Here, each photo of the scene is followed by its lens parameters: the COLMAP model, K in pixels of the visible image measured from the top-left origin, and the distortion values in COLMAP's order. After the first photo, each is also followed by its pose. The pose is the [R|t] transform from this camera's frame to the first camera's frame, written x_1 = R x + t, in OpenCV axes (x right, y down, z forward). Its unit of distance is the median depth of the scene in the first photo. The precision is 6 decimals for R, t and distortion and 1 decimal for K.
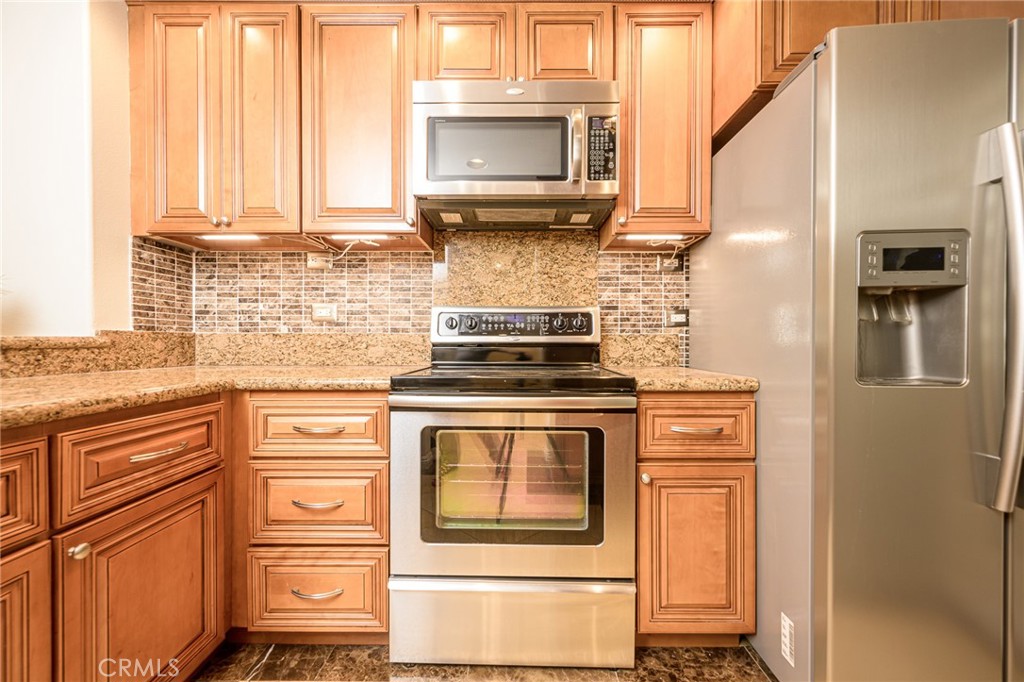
lens RADIAL K [[402.5, 0, 512.2], [0, 402.5, 345.6], [0, 0, 1]] dist [-0.001185, -0.000672]
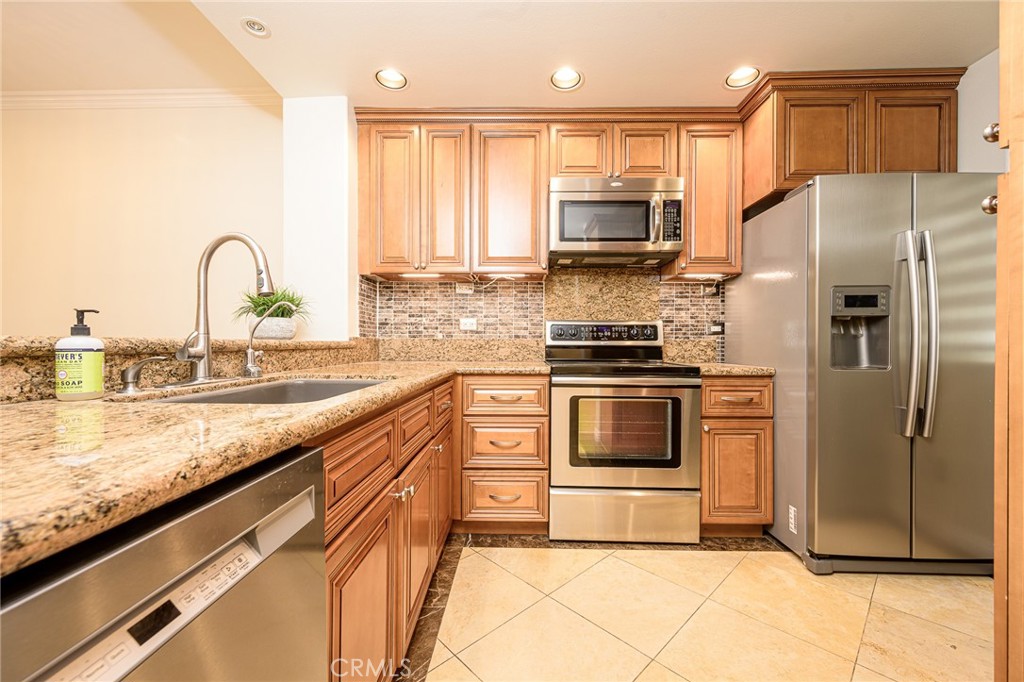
lens RADIAL K [[402.5, 0, 511.8], [0, 402.5, 345.5], [0, 0, 1]] dist [-0.001185, -0.000672]
pose [[0.999916, 0.002980, -0.012620, -0.373625], [-0.003055, 0.999978, -0.005942, 0.002400], [0.012602, 0.005980, 0.999903, -0.555113]]
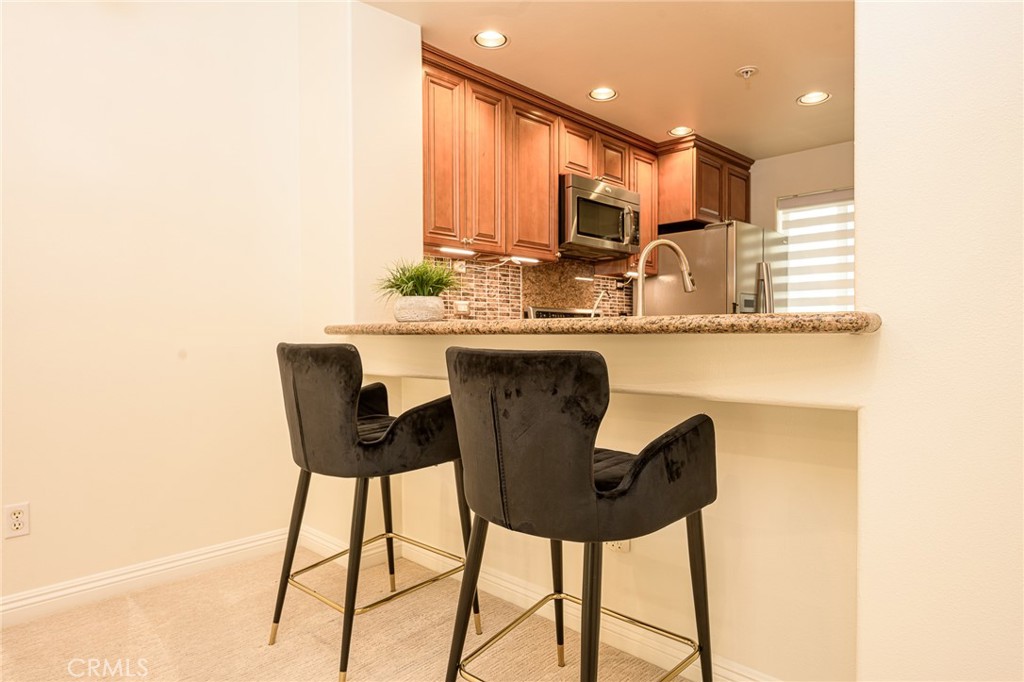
lens RADIAL K [[613.5, 0, 512.9], [0, 613.5, 339.9], [0, 0, 1]] dist [-0.007671, 0.002062]
pose [[0.694245, -0.006771, 0.719707, -2.213025], [0.007881, 0.999967, 0.001806, 0.018222], [-0.719696, 0.004418, 0.694276, -0.562299]]
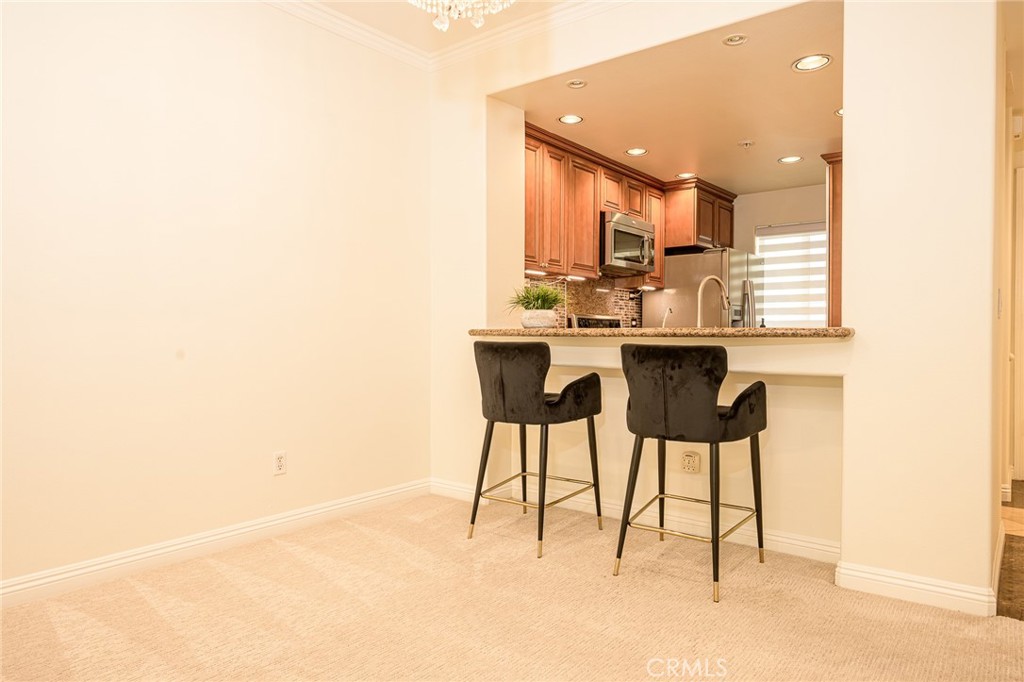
lens RADIAL K [[649.2, 0, 514.3], [0, 649.2, 341.4], [0, 0, 1]] dist [-0.002714, -0.001395]
pose [[0.618186, -0.003817, 0.786022, -3.238256], [0.001919, 0.999993, 0.003347, 0.017080], [-0.786029, -0.000561, 0.618189, -0.710139]]
